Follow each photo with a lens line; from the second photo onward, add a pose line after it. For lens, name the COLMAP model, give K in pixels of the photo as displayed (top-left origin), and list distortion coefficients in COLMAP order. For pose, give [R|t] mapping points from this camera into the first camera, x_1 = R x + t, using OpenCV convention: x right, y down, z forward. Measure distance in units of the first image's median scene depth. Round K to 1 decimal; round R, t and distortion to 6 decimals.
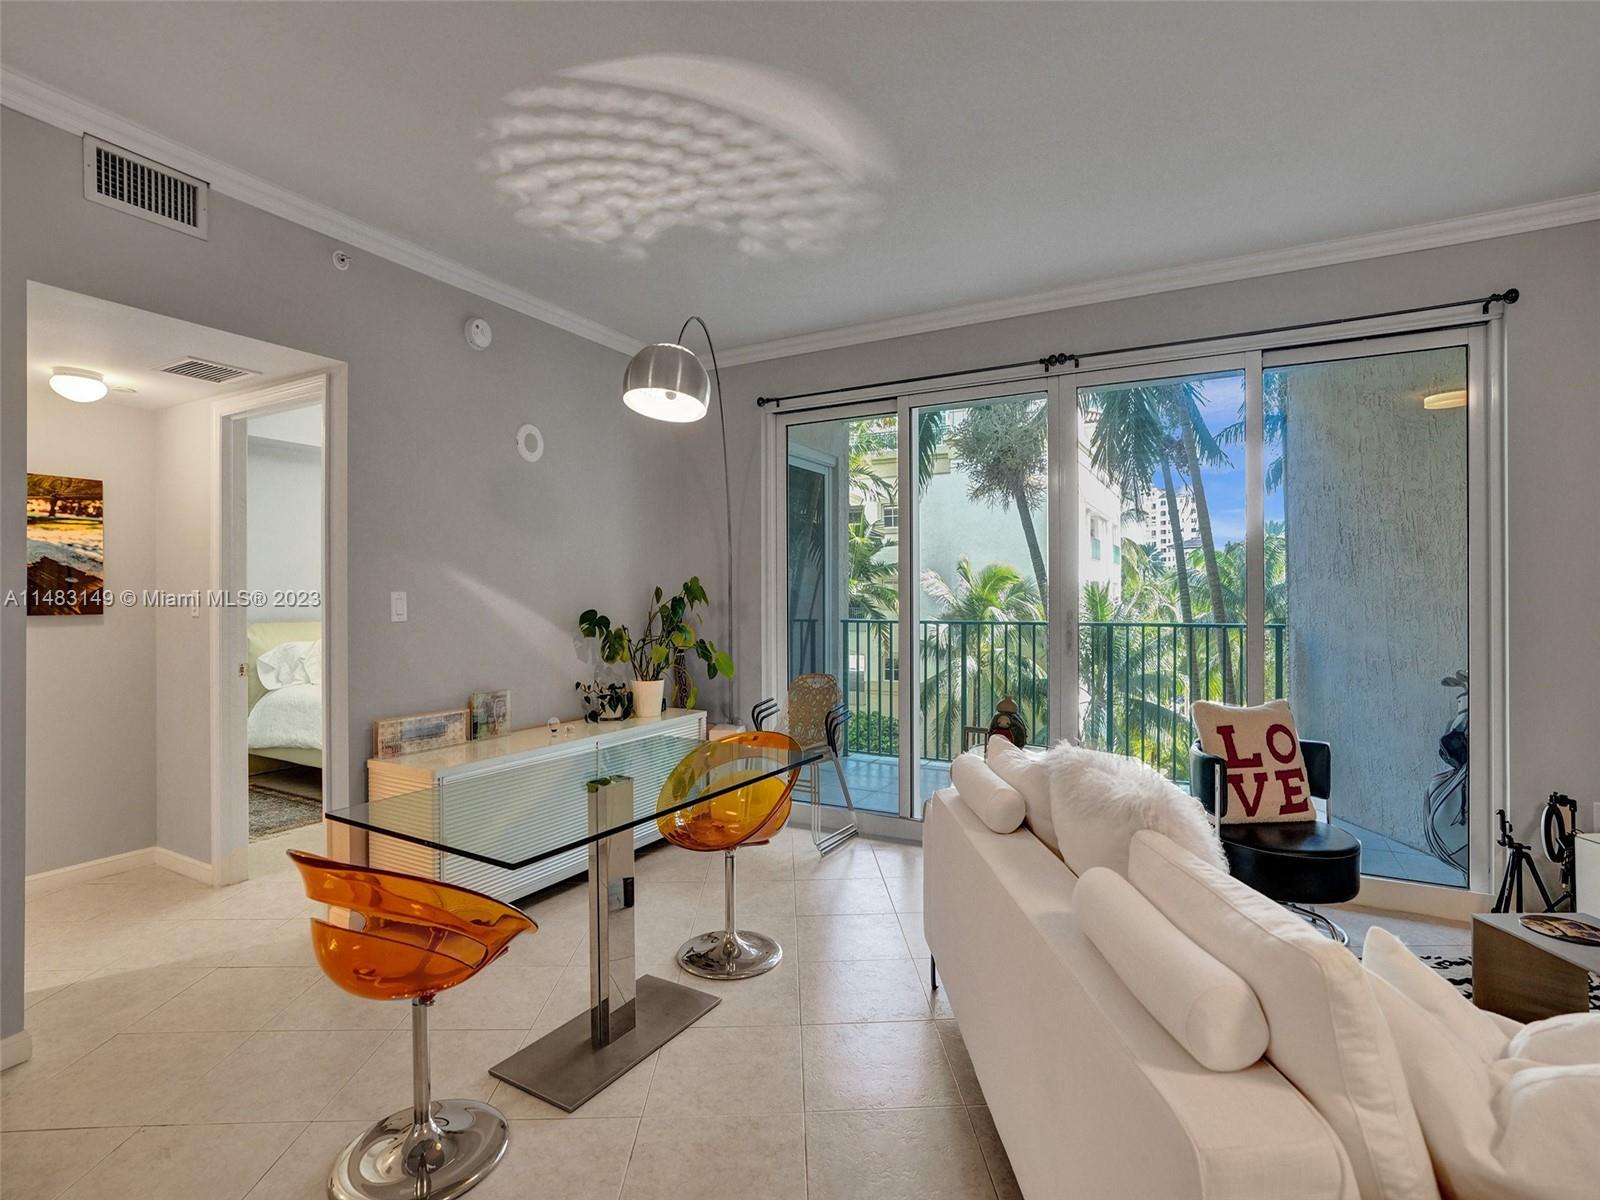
lens RADIAL K [[783.2, 0, 805.5], [0, 783.2, 602.6], [0, 0, 1]] dist [-0.039340, 0.015124]
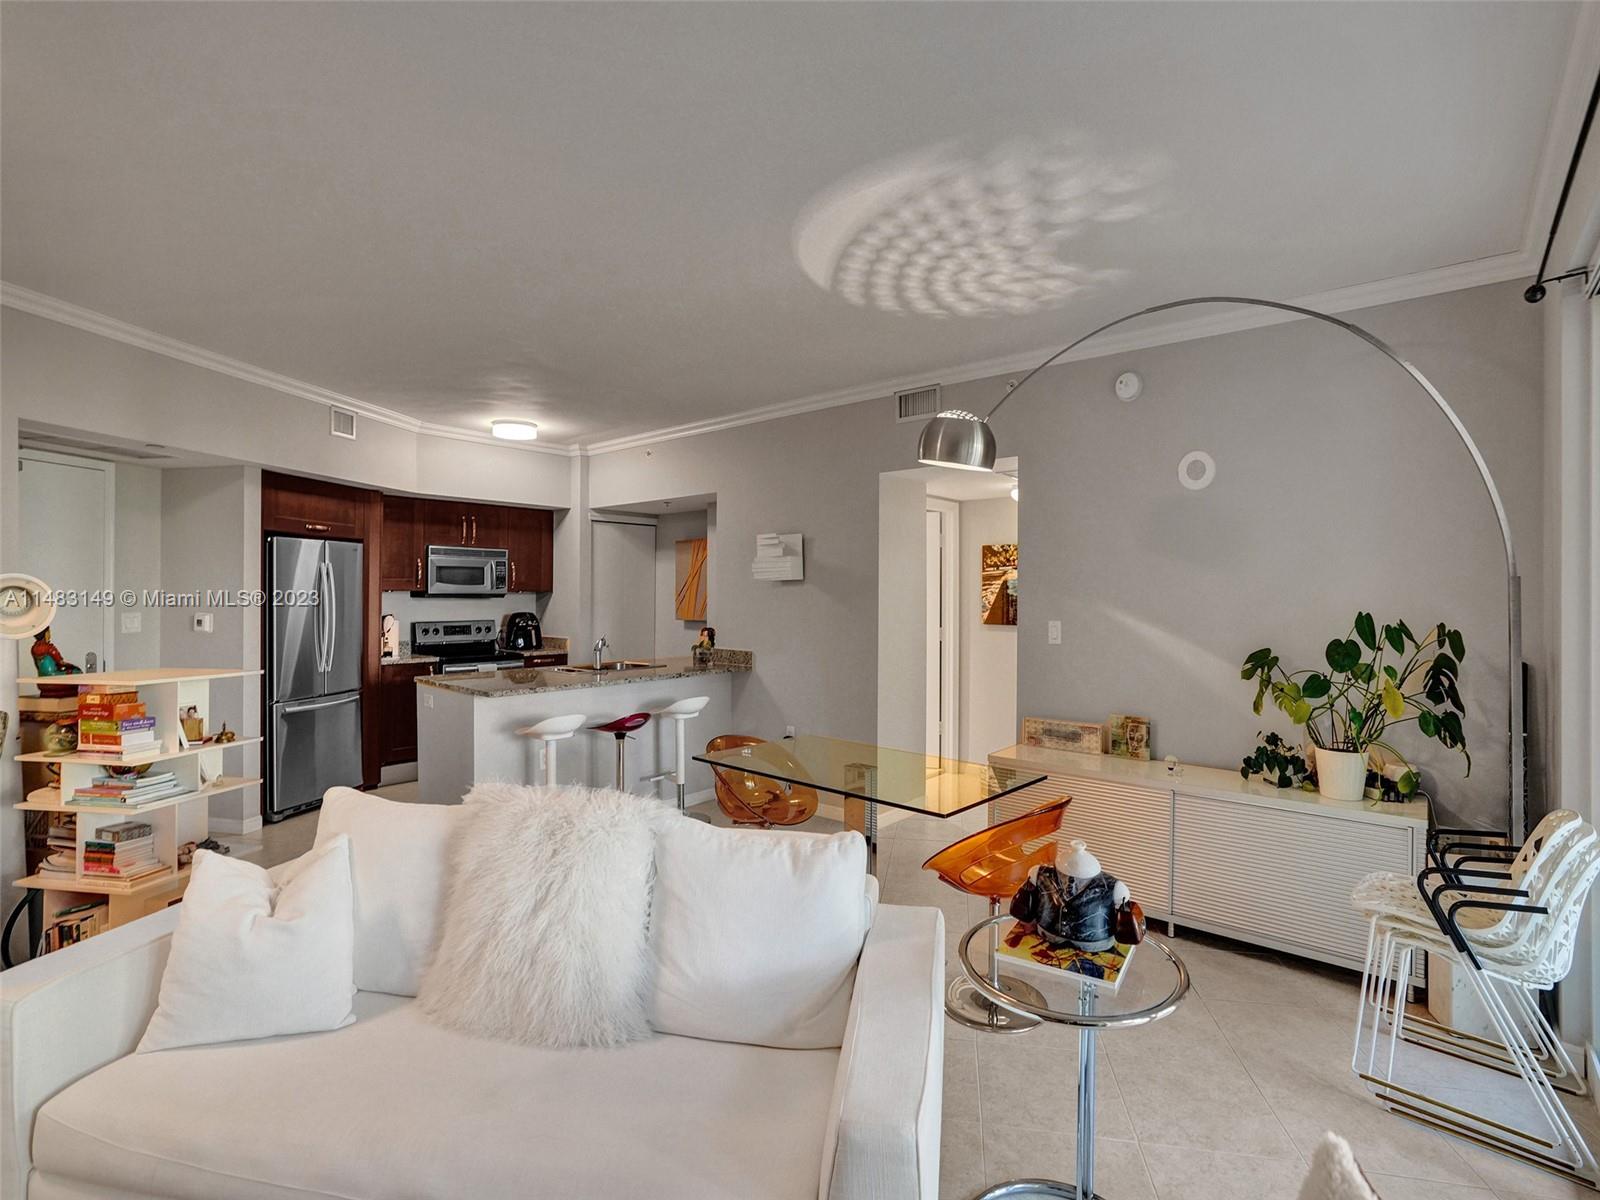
lens RADIAL K [[764.6, 0, 807.8], [0, 764.6, 596.2], [0, 0, 1]] dist [-0.047103, 0.027834]
pose [[-0.216584, 0.003407, -0.976258, 0.816959], [-0.015262, 0.999860, 0.006876, -0.058560], [0.976145, 0.016389, -0.216502, 0.902117]]
